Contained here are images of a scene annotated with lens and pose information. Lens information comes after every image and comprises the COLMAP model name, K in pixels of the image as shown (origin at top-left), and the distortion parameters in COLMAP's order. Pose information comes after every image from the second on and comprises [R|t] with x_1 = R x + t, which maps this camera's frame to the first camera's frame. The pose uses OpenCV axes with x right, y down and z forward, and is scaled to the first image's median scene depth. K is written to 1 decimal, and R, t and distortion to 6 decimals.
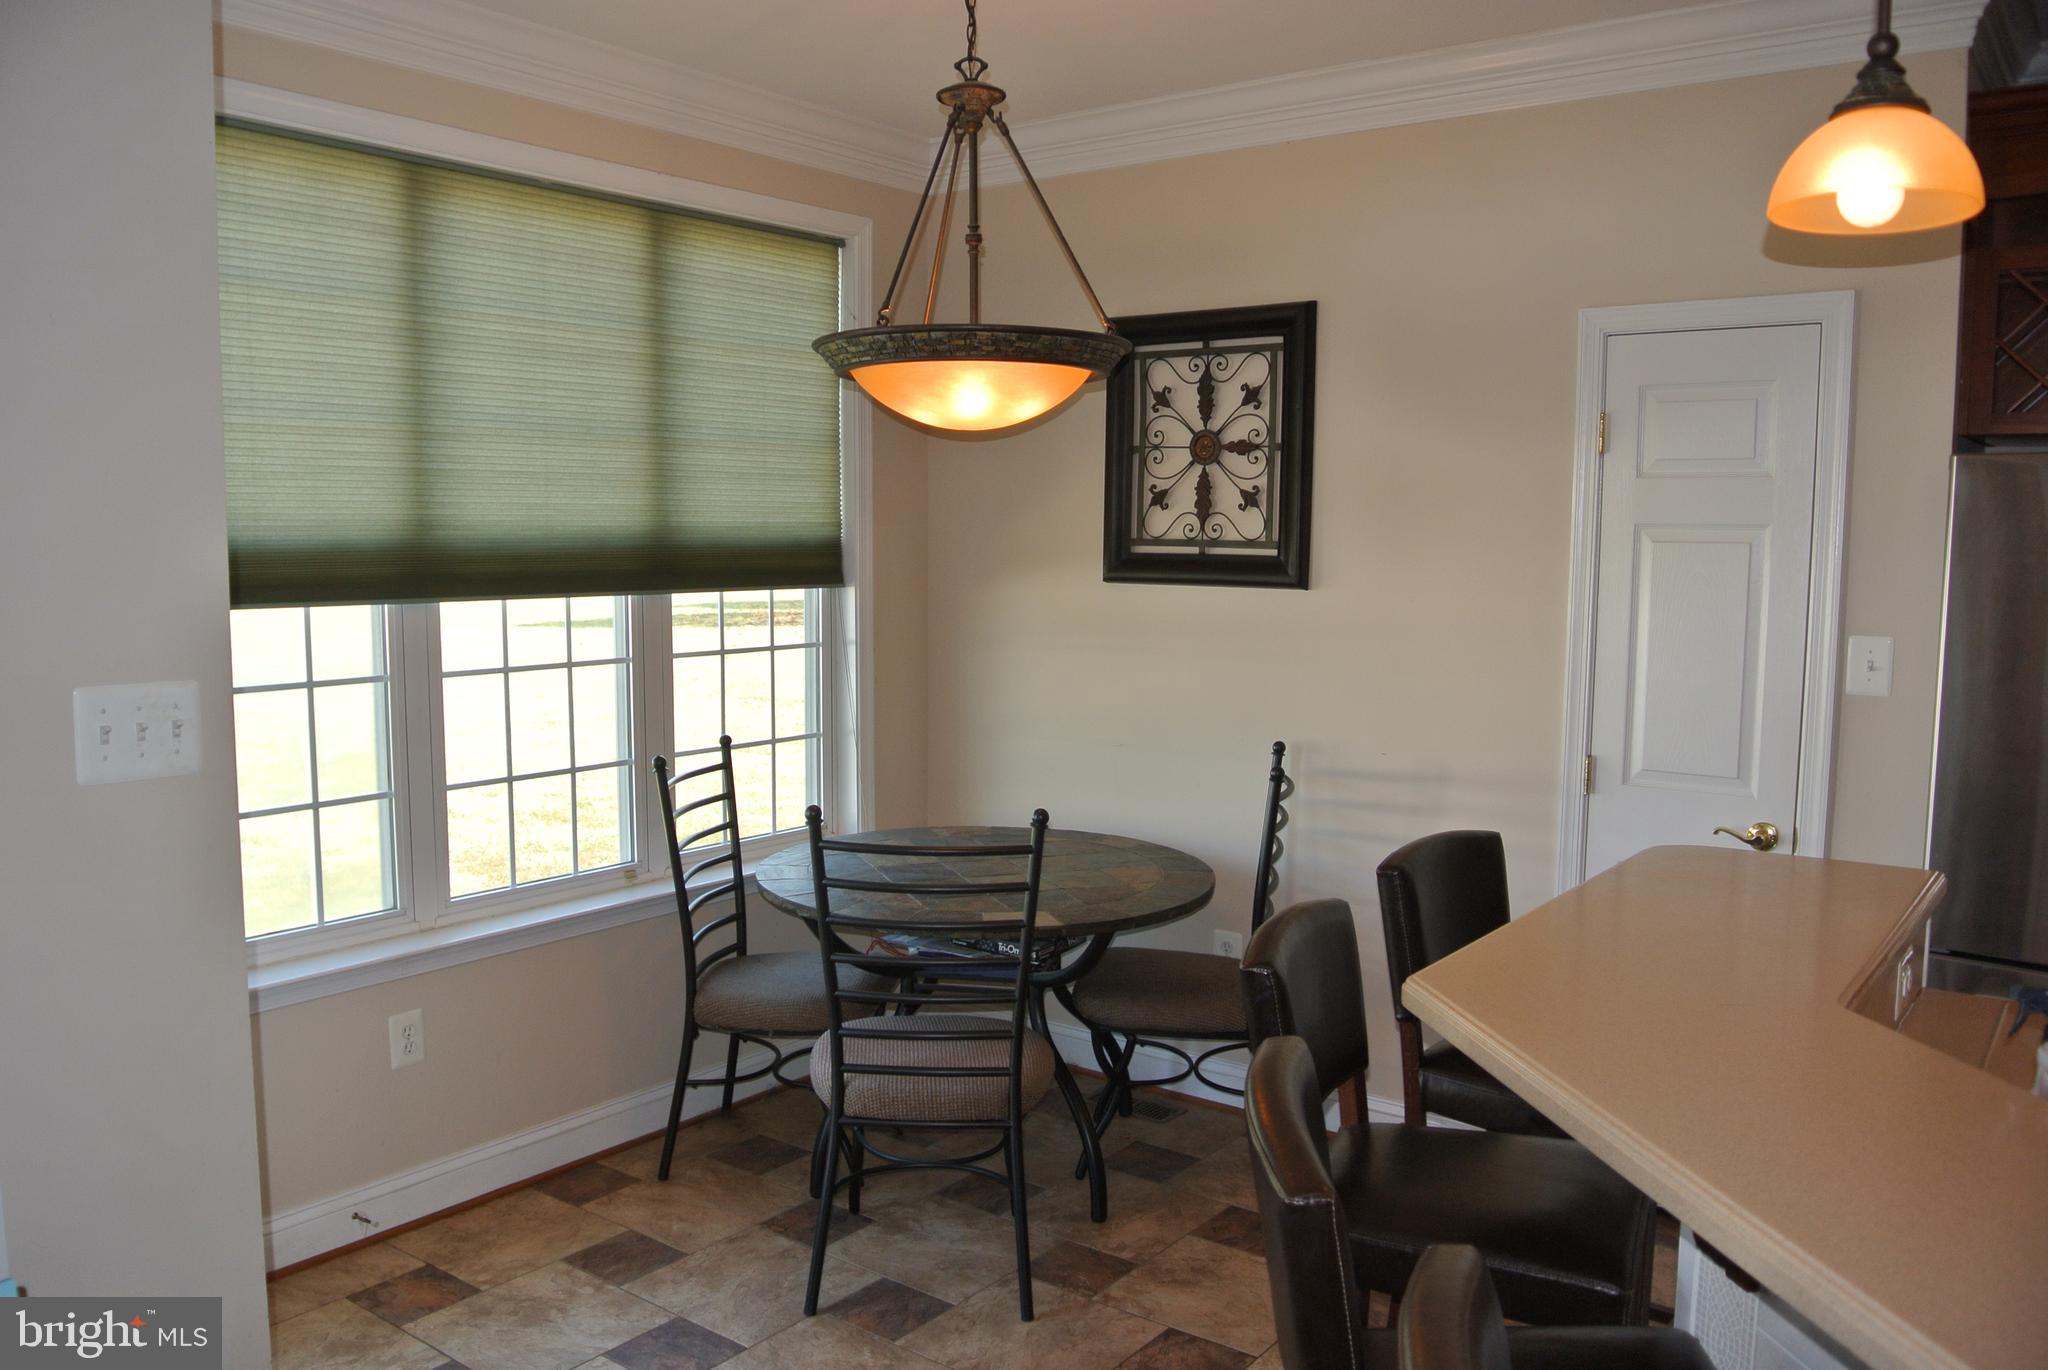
lens RADIAL K [[1585.5, 0, 991.2], [0, 1585.5, 701.9], [0, 0, 1]] dist [-0.075558, 0.011270]
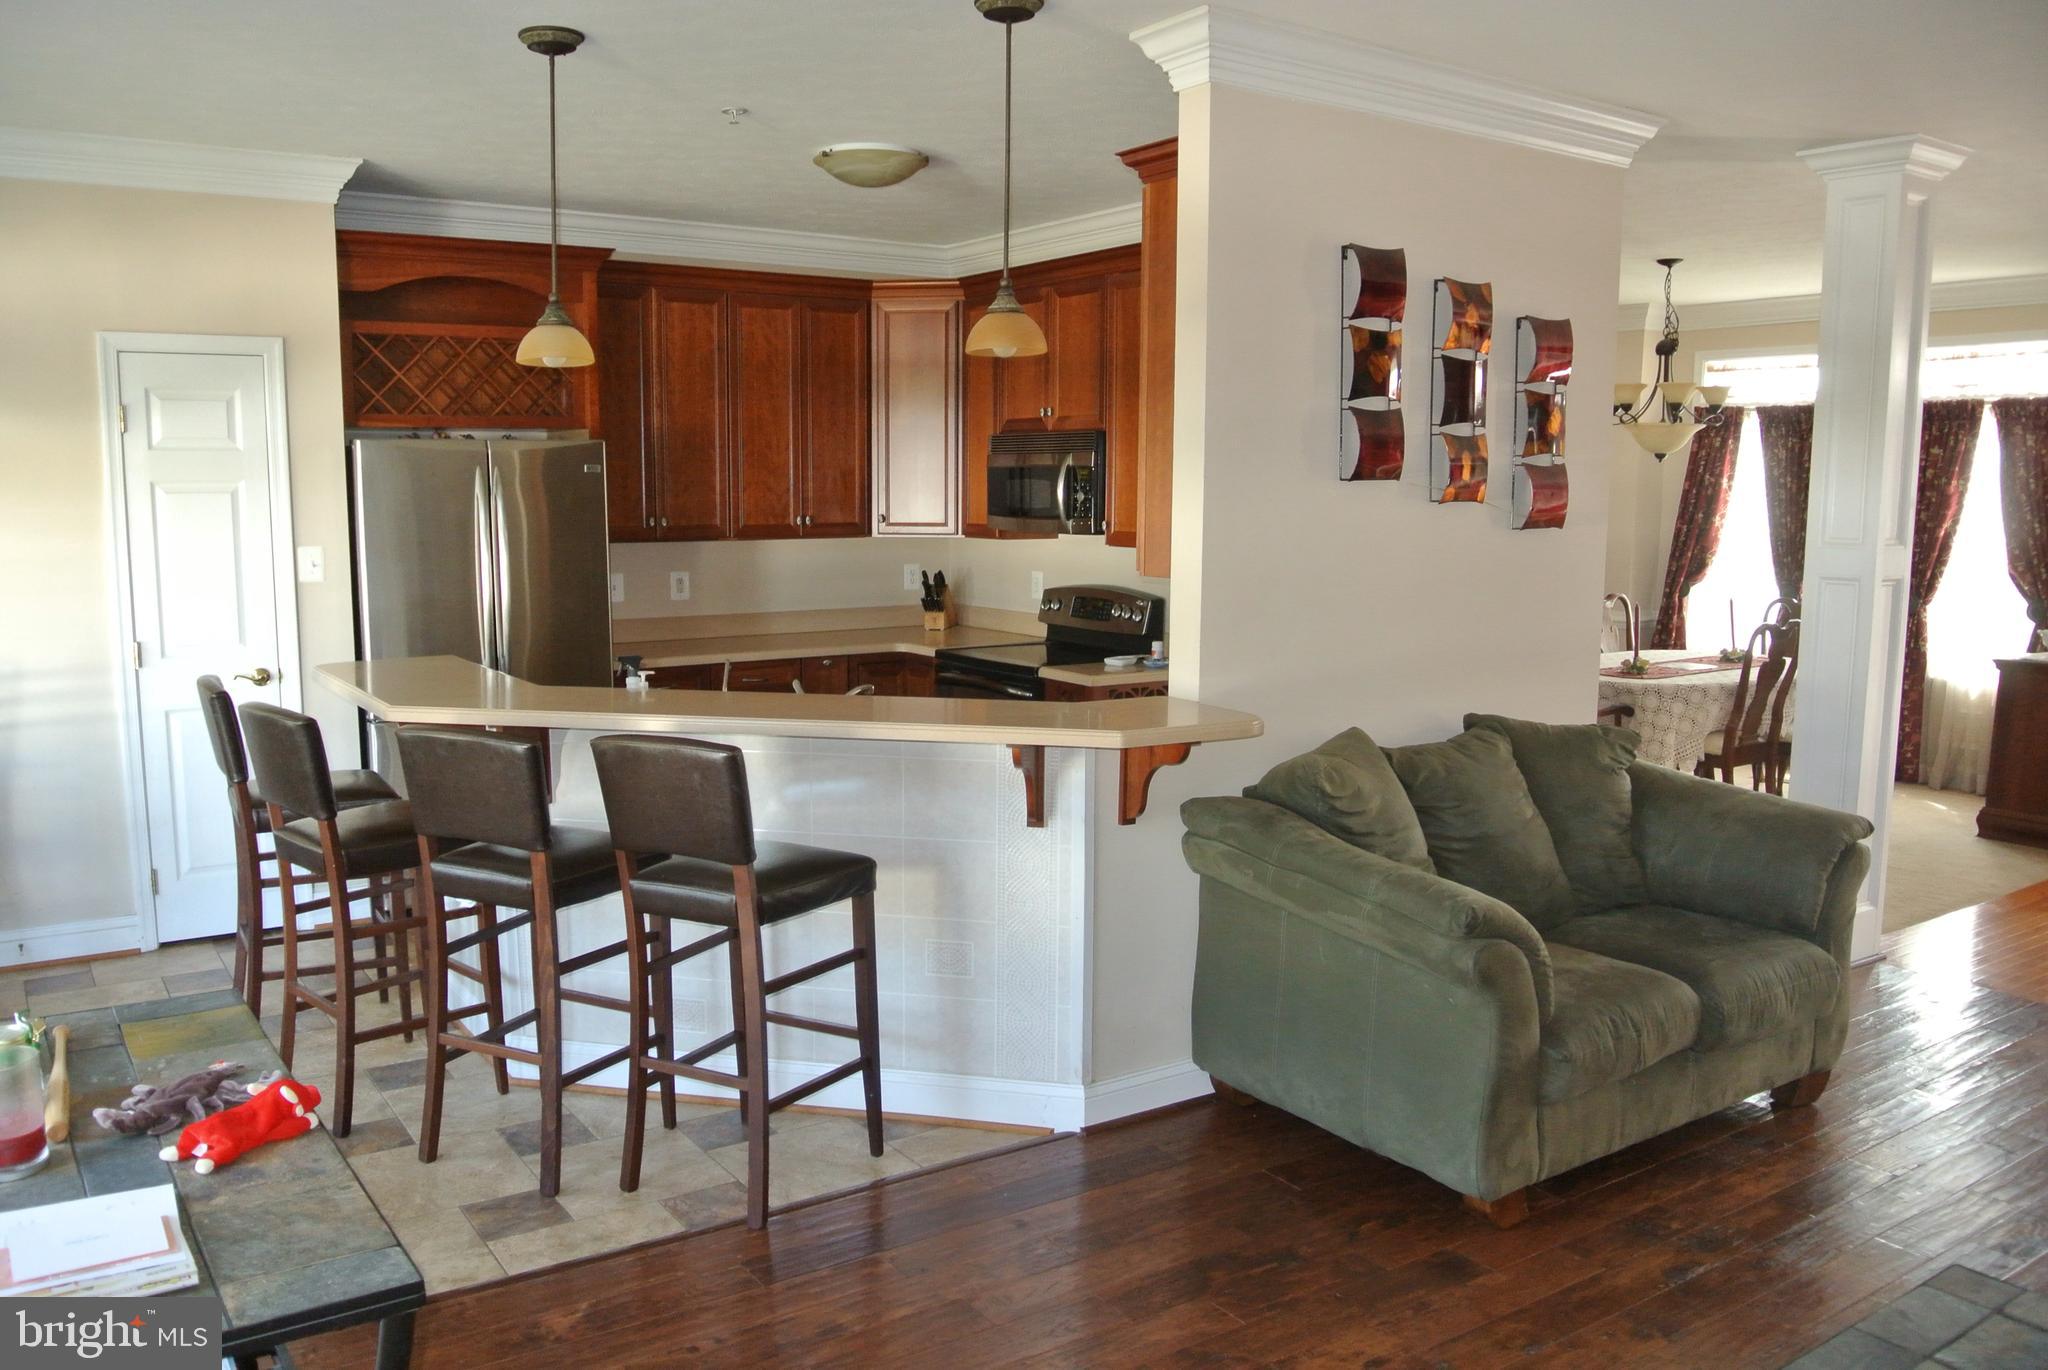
lens RADIAL K [[1585.5, 0, 991.2], [0, 1585.5, 701.9], [0, 0, 1]] dist [-0.075558, 0.011270]
pose [[0.313068, -0.135220, 0.940055, -0.647430], [0.101626, 0.988899, 0.108401, 0.012648], [-0.944278, 0.061597, 0.323335, -0.183867]]
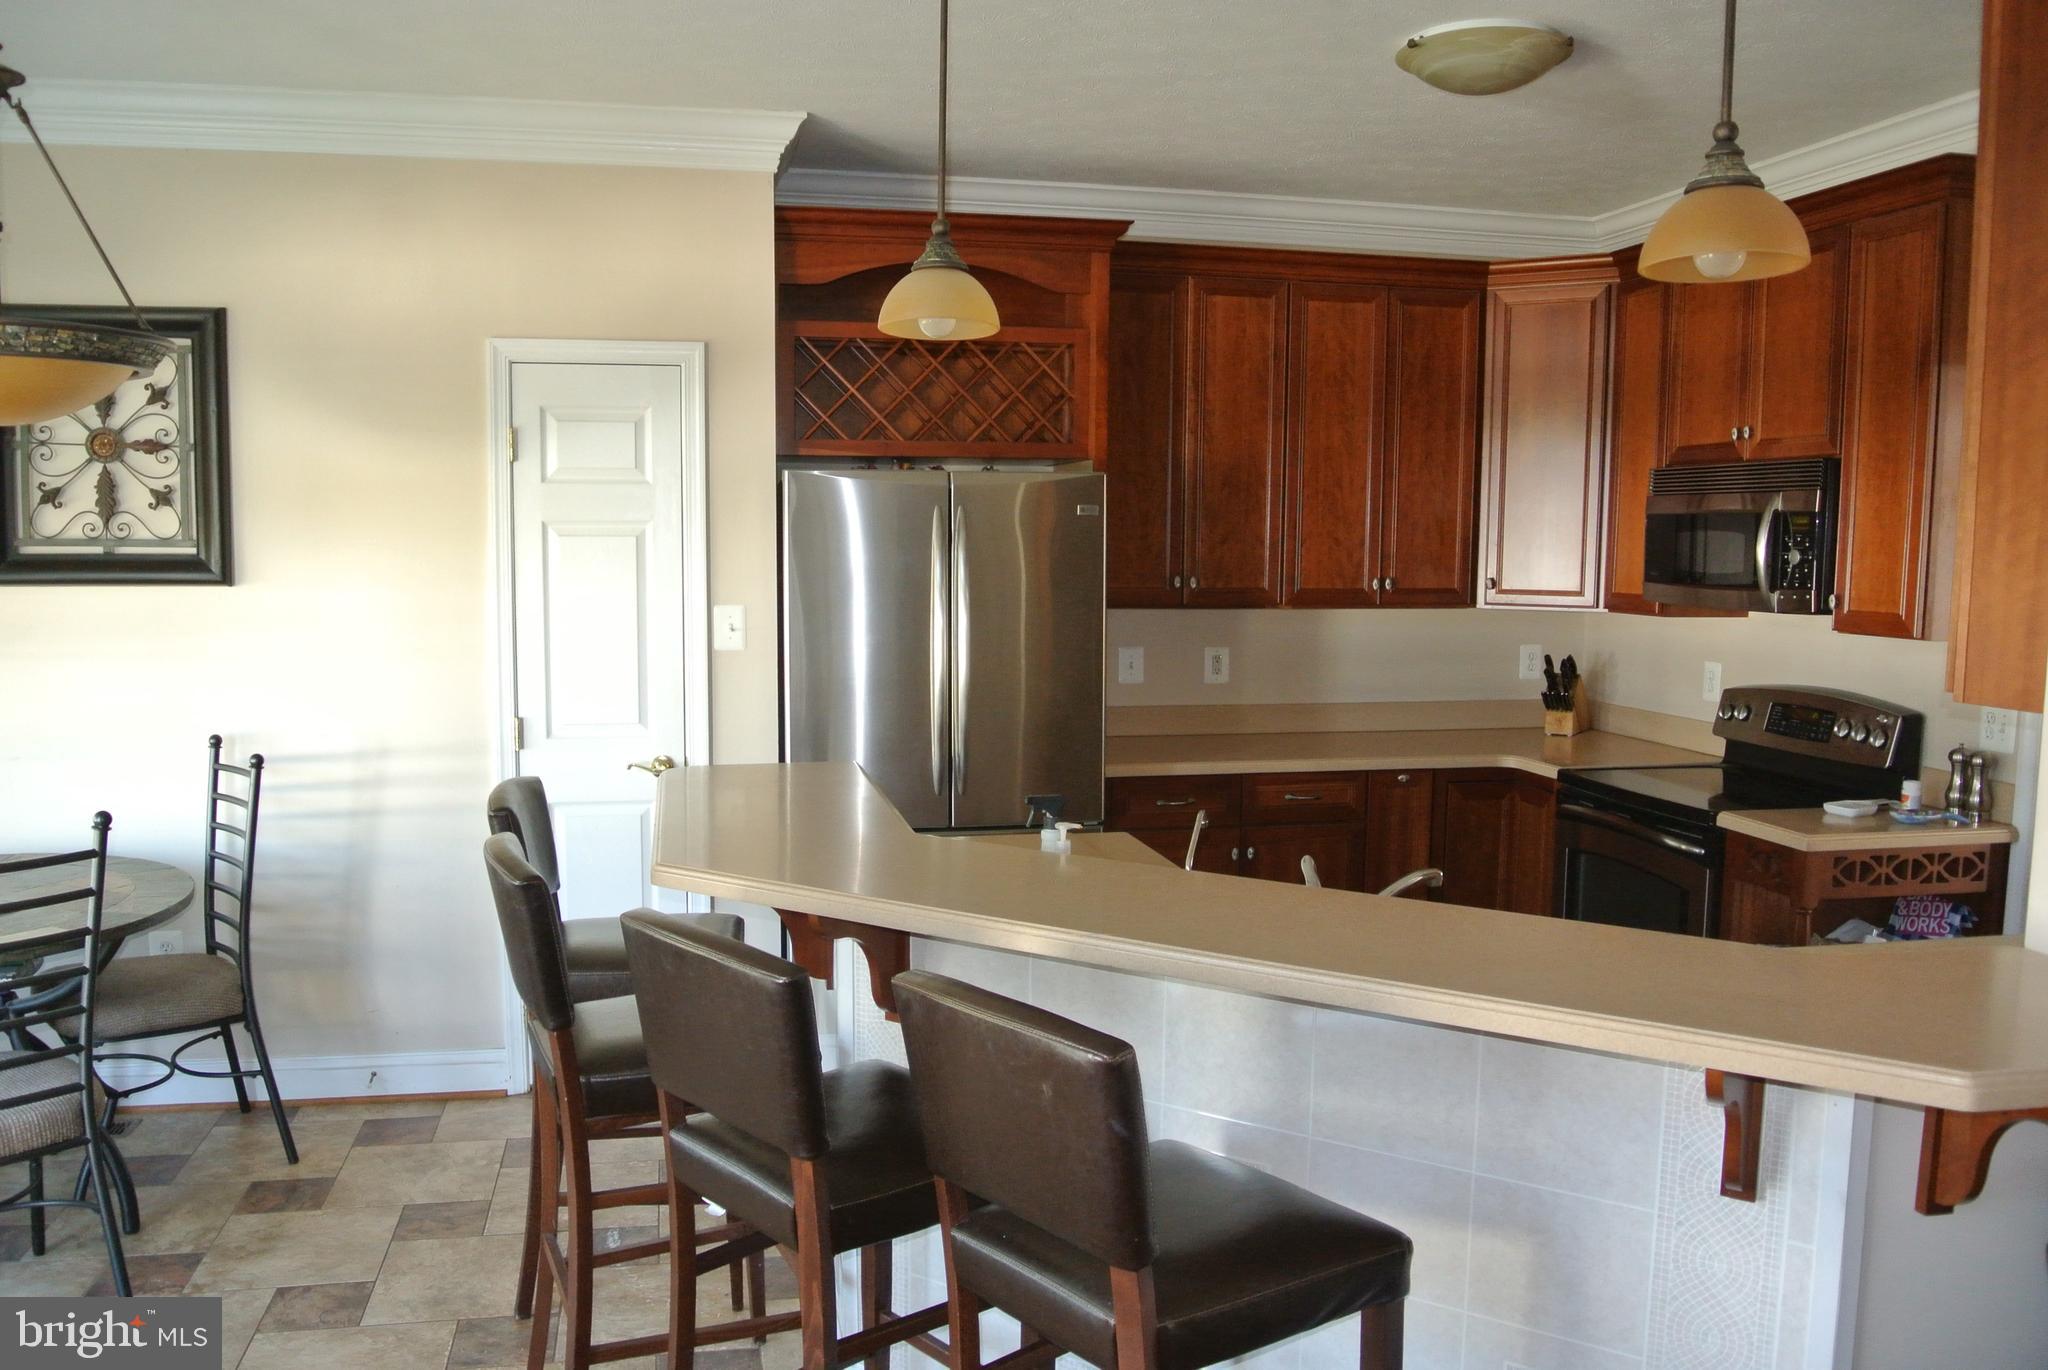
lens RADIAL K [[1585.5, 0, 991.2], [0, 1585.5, 701.9], [0, 0, 1]] dist [-0.075558, 0.011270]
pose [[0.647620, -0.079713, 0.757782, -0.255030], [0.078794, 0.996187, 0.037452, 0.005663], [-0.757878, 0.035454, 0.651432, -0.039381]]
